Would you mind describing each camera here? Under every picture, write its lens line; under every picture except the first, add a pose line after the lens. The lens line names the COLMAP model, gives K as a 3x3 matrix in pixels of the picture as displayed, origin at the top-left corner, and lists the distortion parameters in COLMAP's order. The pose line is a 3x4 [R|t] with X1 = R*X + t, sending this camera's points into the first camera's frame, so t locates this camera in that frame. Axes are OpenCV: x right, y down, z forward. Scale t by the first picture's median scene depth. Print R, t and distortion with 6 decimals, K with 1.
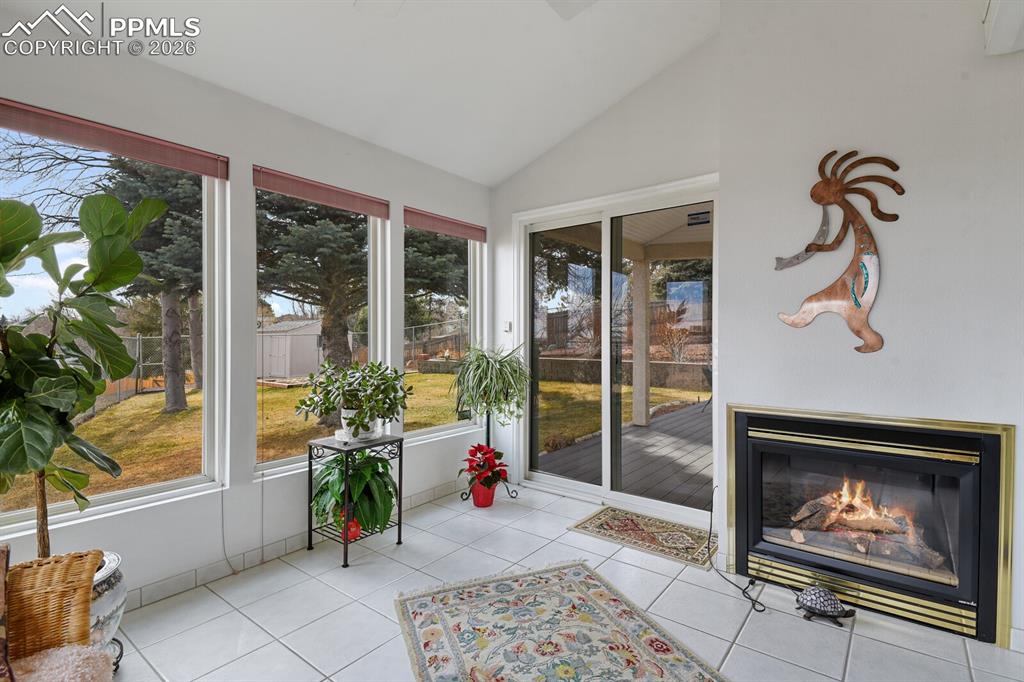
lens RADIAL K [[490.5, 0, 512.8], [0, 490.5, 324.5], [0, 0, 1]] dist [-0.000682, -0.000082]
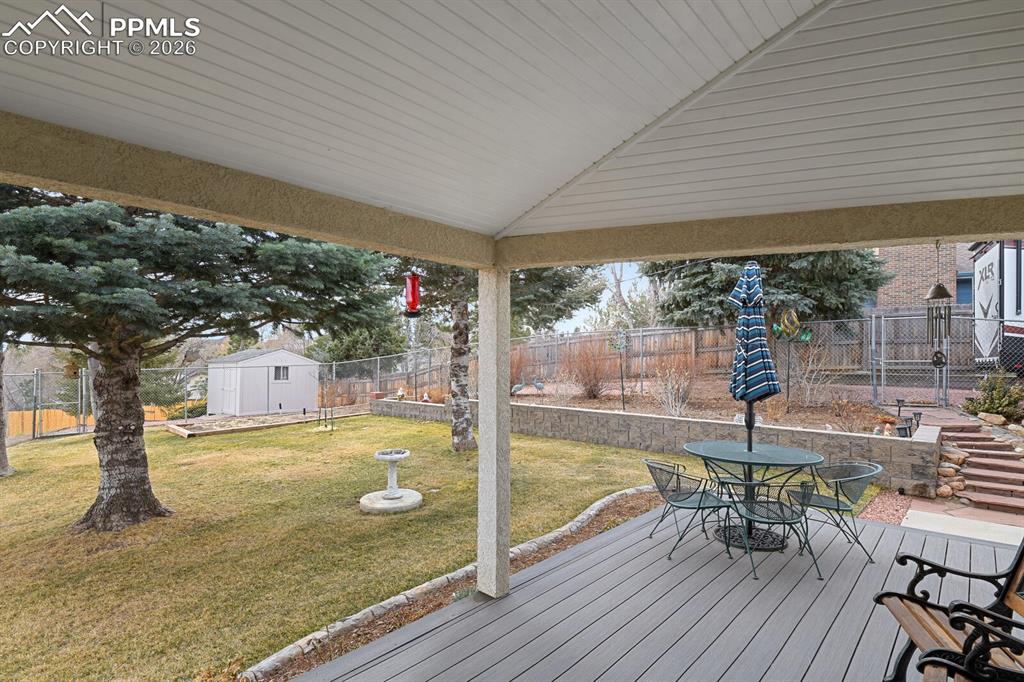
lens RADIAL K [[502.2, 0, 518.9], [0, 502.2, 345.7], [0, 0, 1]] dist [-0.001918, -0.000212]
pose [[0.997504, 0.001011, -0.070608, 0.192544], [-0.000936, 0.999999, 0.001092, -0.030610], [0.070609, -0.001023, 0.997504, 0.286186]]
